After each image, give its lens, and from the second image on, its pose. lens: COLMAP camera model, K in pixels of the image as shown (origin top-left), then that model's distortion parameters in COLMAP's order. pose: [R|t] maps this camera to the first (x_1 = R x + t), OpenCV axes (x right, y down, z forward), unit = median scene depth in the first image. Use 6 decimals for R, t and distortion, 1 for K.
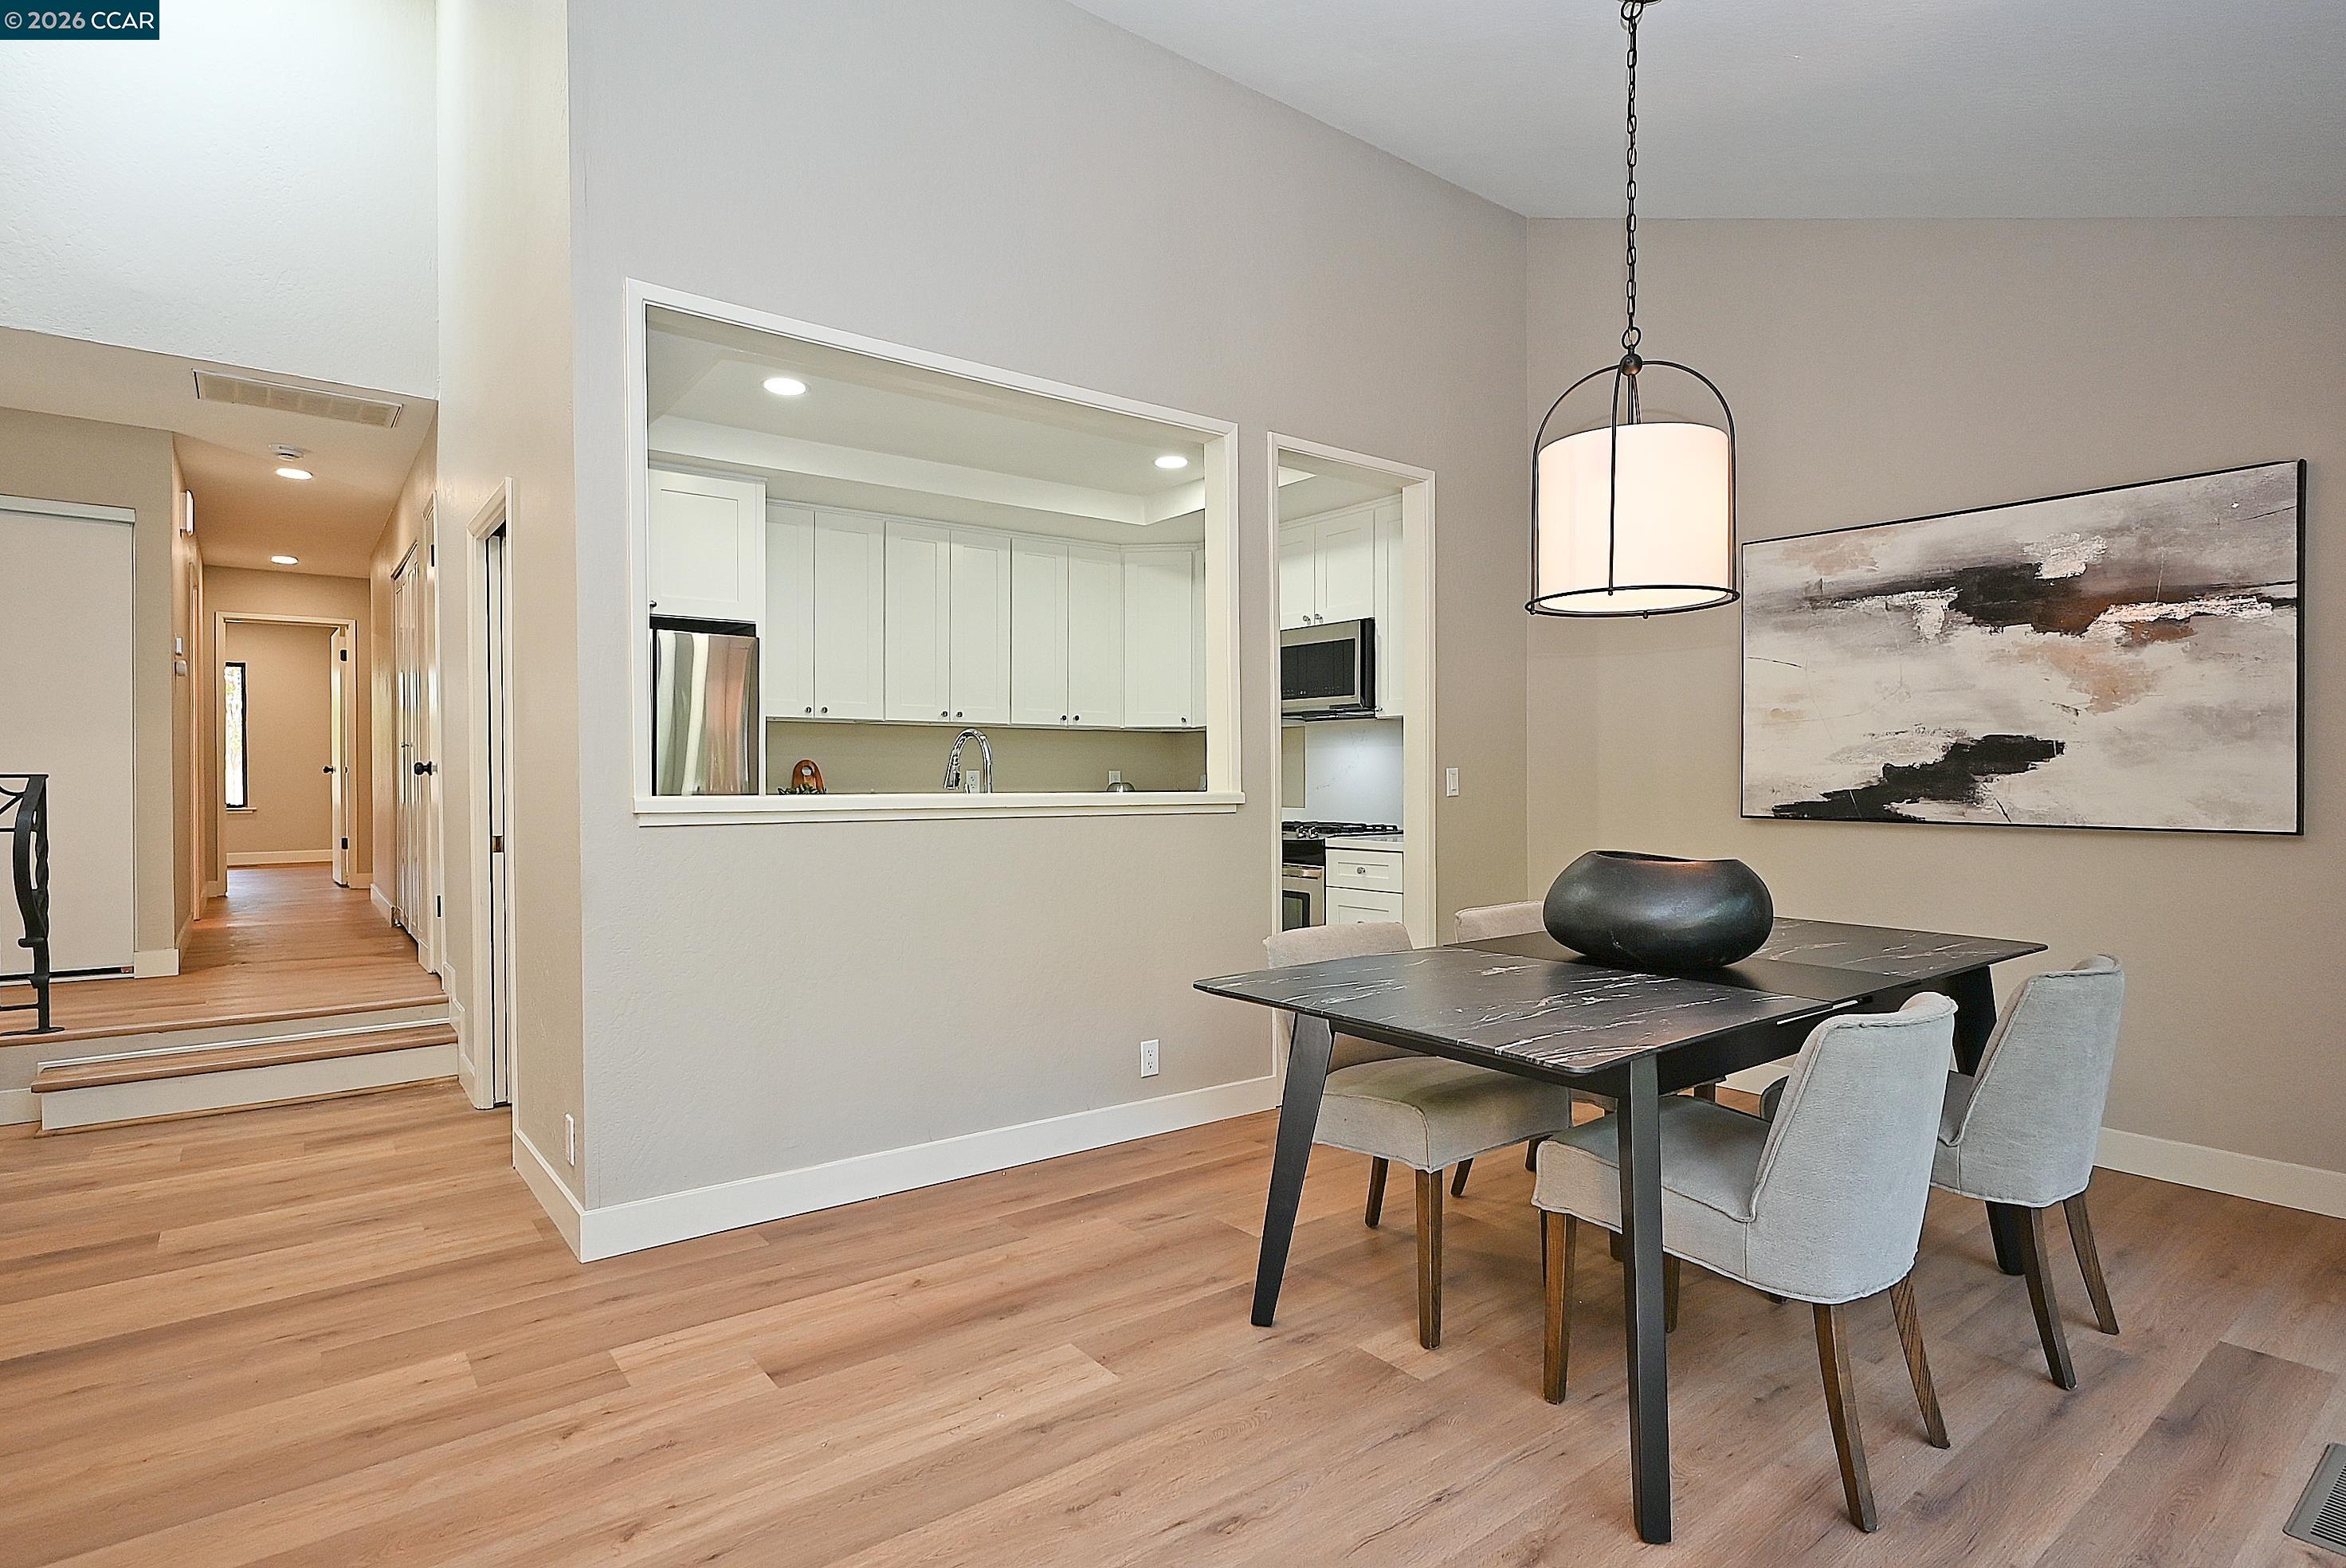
lens RADIAL K [[1179.7, 0, 1173.0], [0, 1179.7, 784.0], [0, 0, 1]] dist [-0.004229, 0.001094]
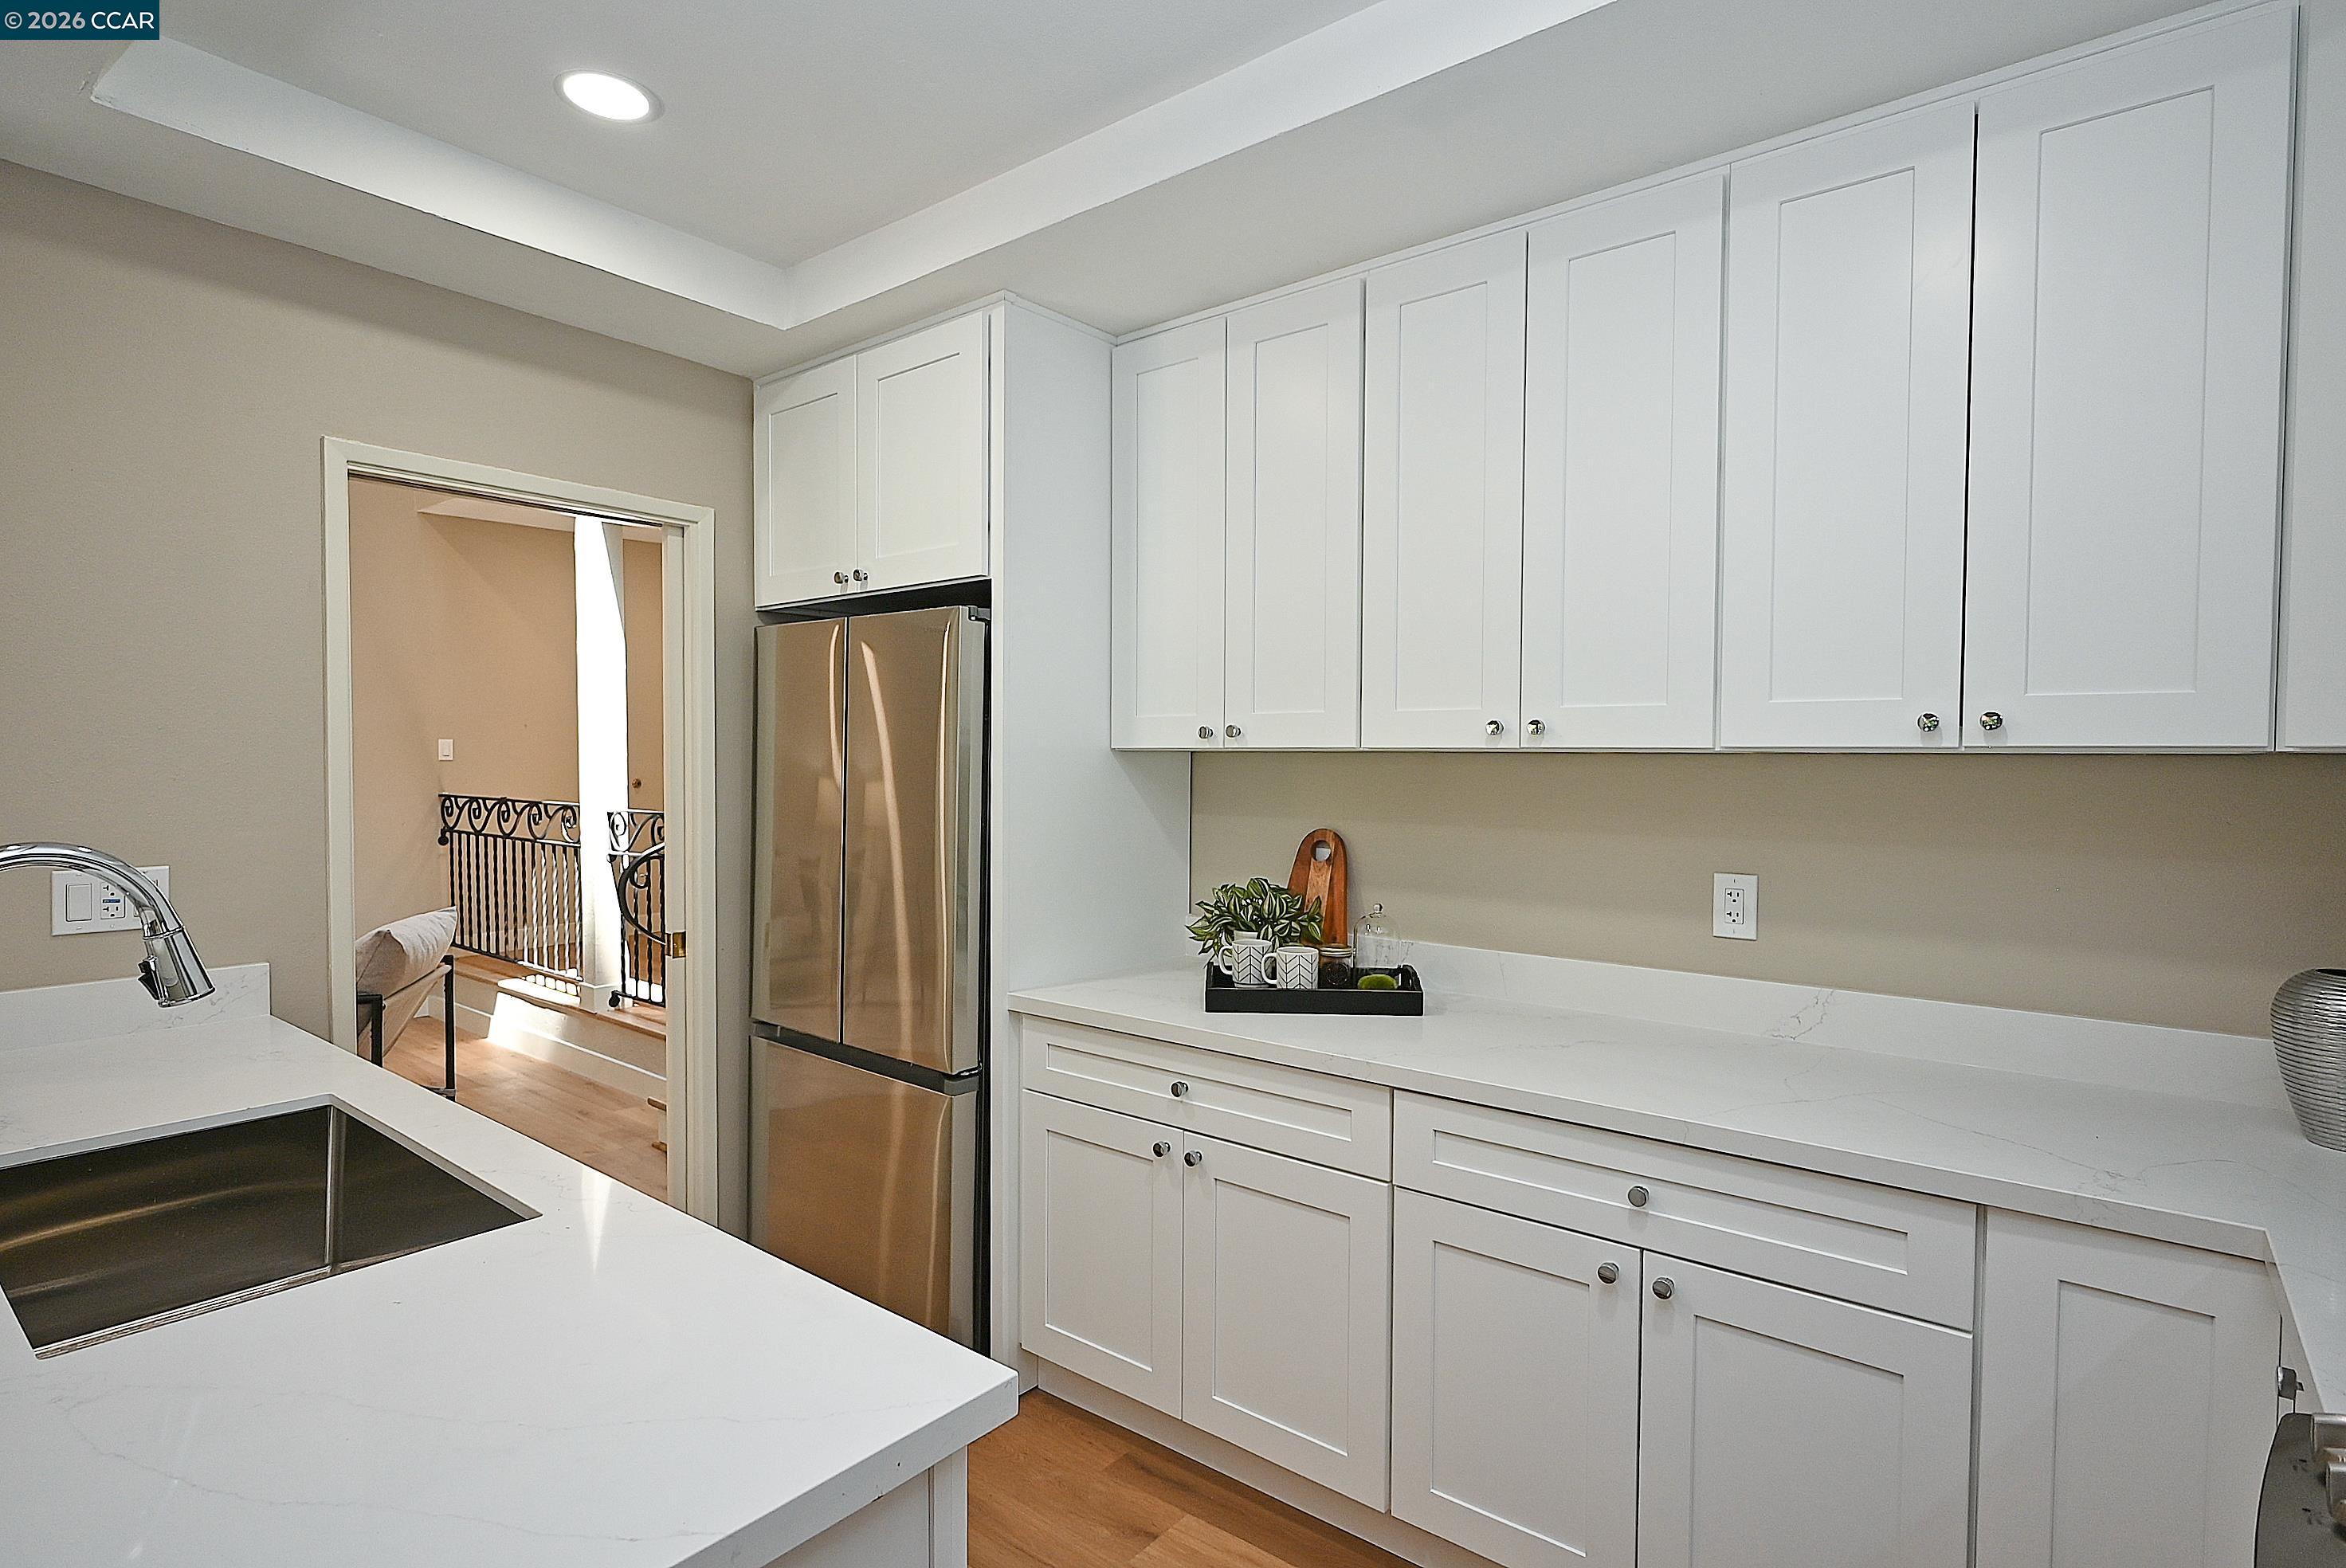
lens RADIAL K [[1175.4, 0, 1173.0], [0, 1175.4, 784.0], [0, 0, 1]] dist [-0.004094, 0.000732]
pose [[0.235340, 0.025135, -0.971588, 0.242622], [-0.011475, 0.999668, 0.023082, -0.080455], [0.971845, 0.005717, 0.235551, 1.328055]]
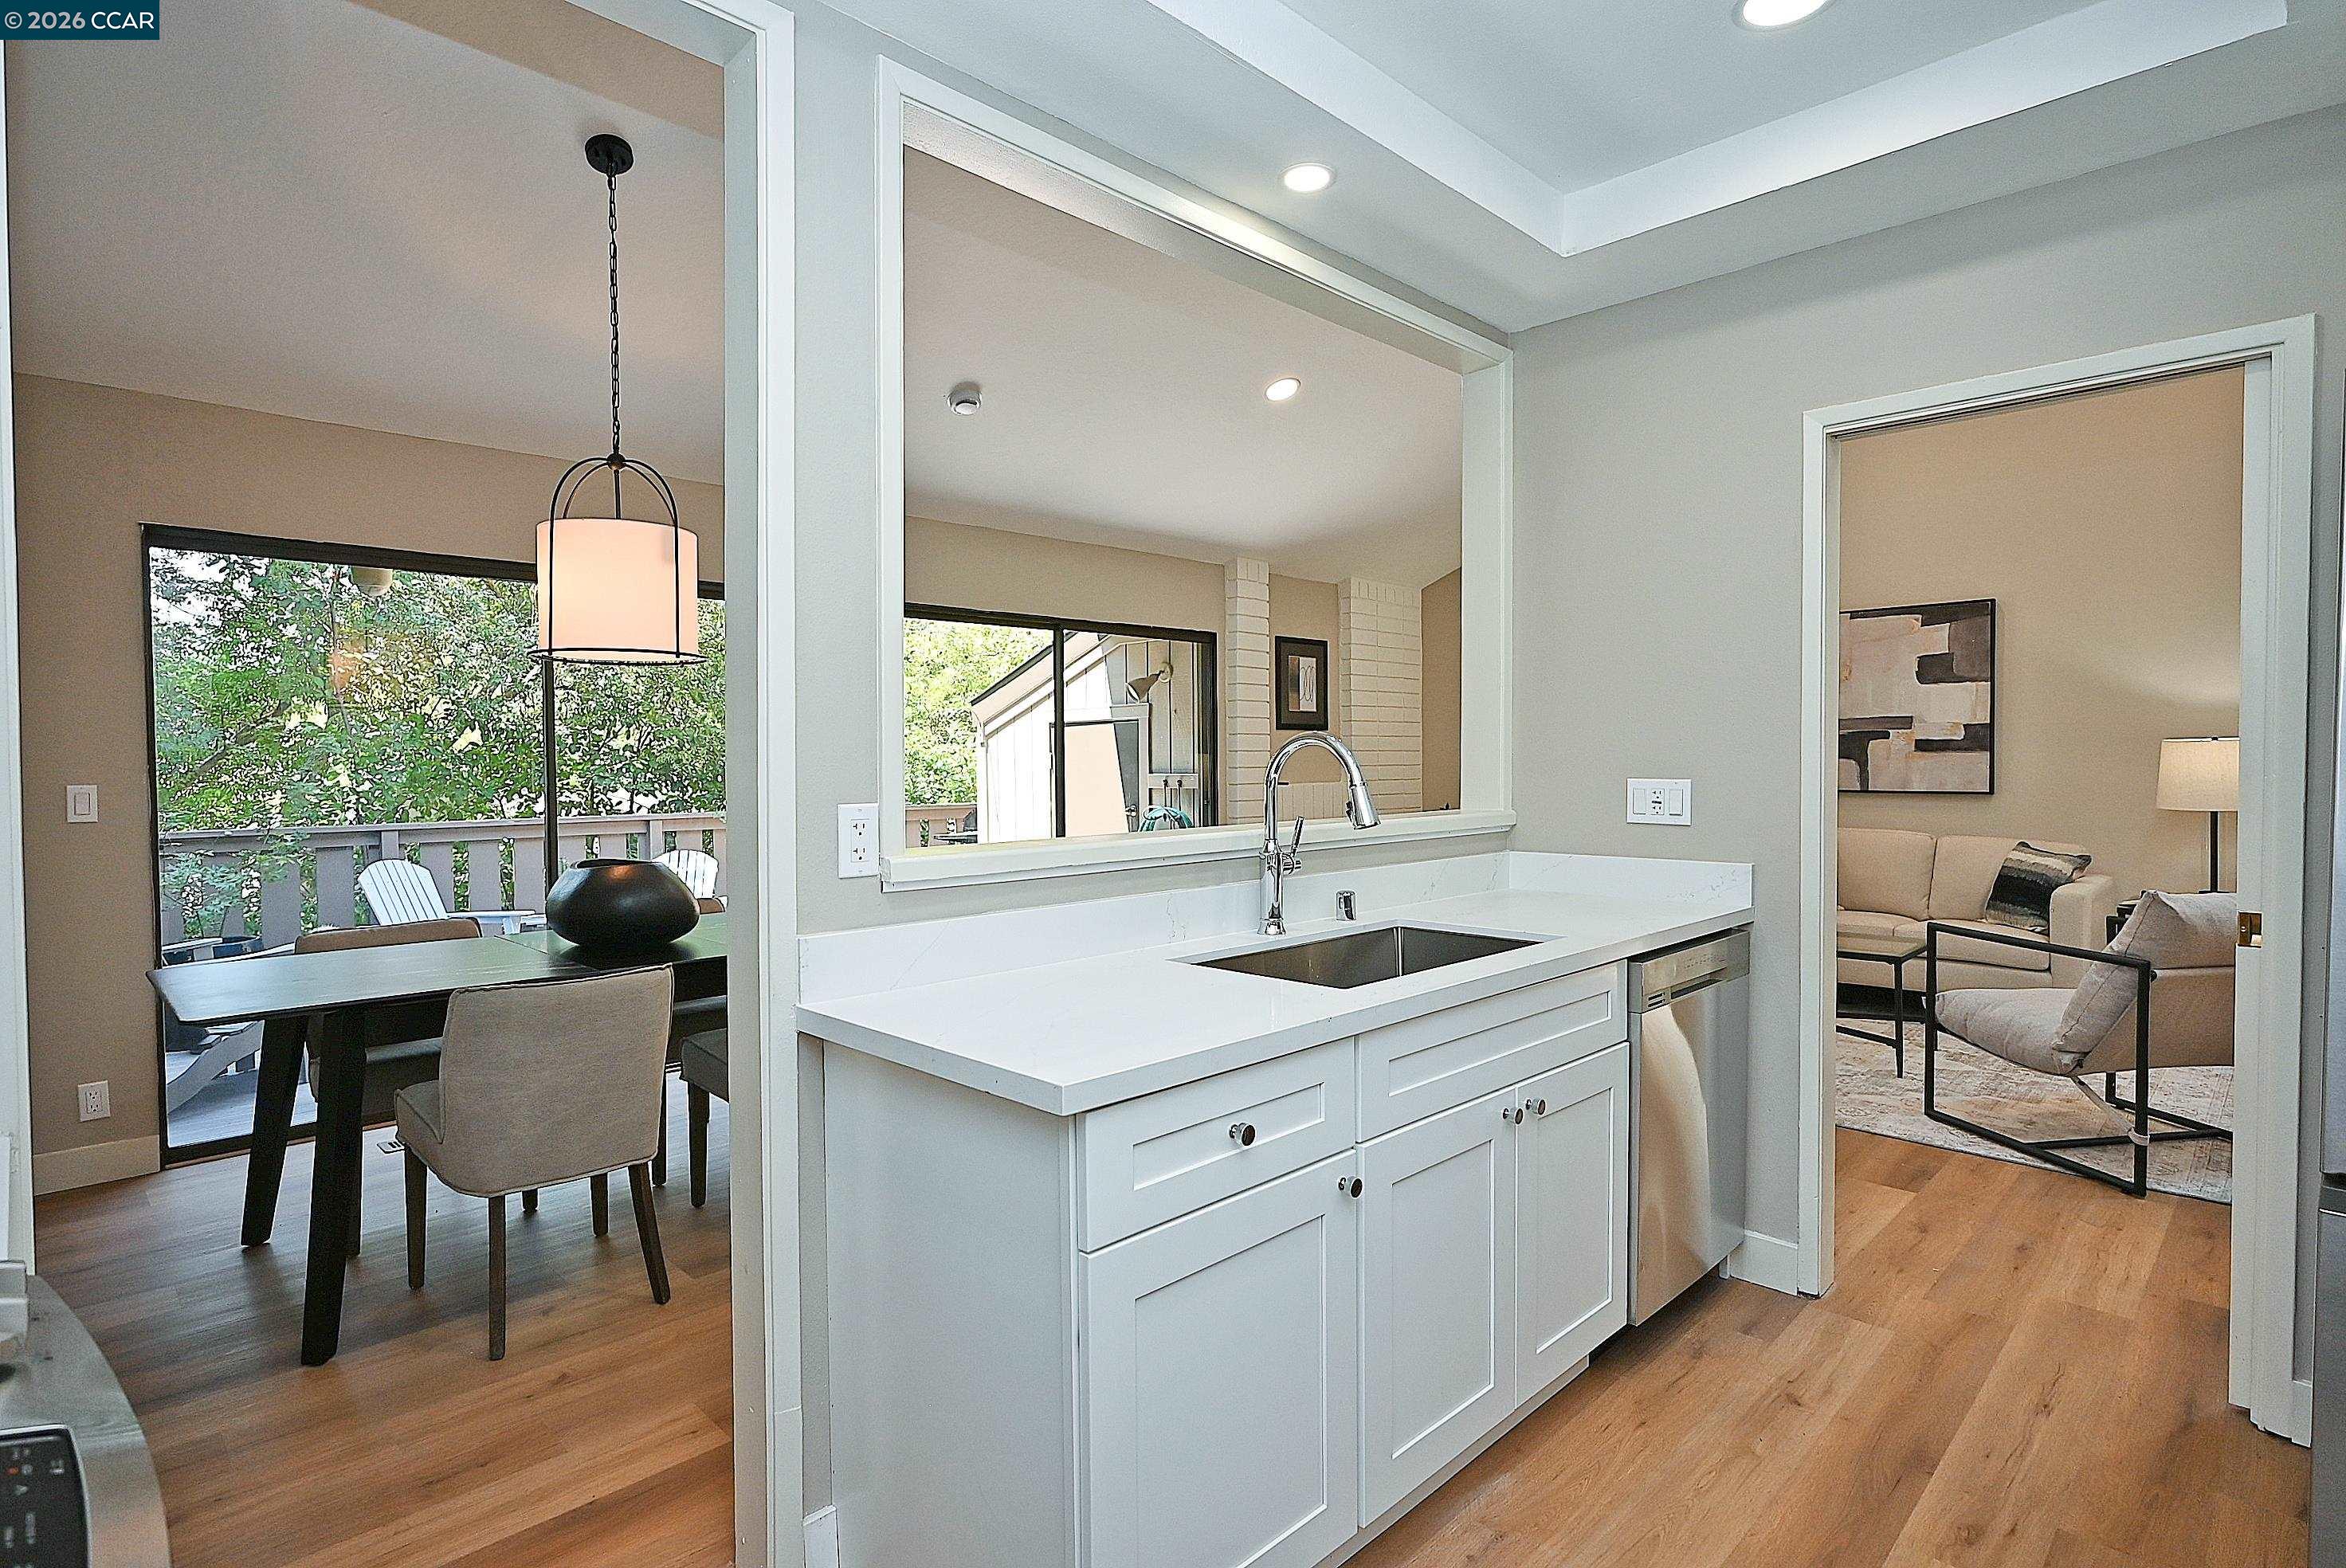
lens RADIAL K [[1175.4, 0, 1173.0], [0, 1175.4, 784.0], [0, 0, 1]] dist [-0.004094, 0.000732]
pose [[-0.992351, 0.011834, -0.122876, -0.021668], [0.008385, 0.999557, 0.028550, -0.040257], [0.123160, 0.027302, -0.992011, 1.730878]]
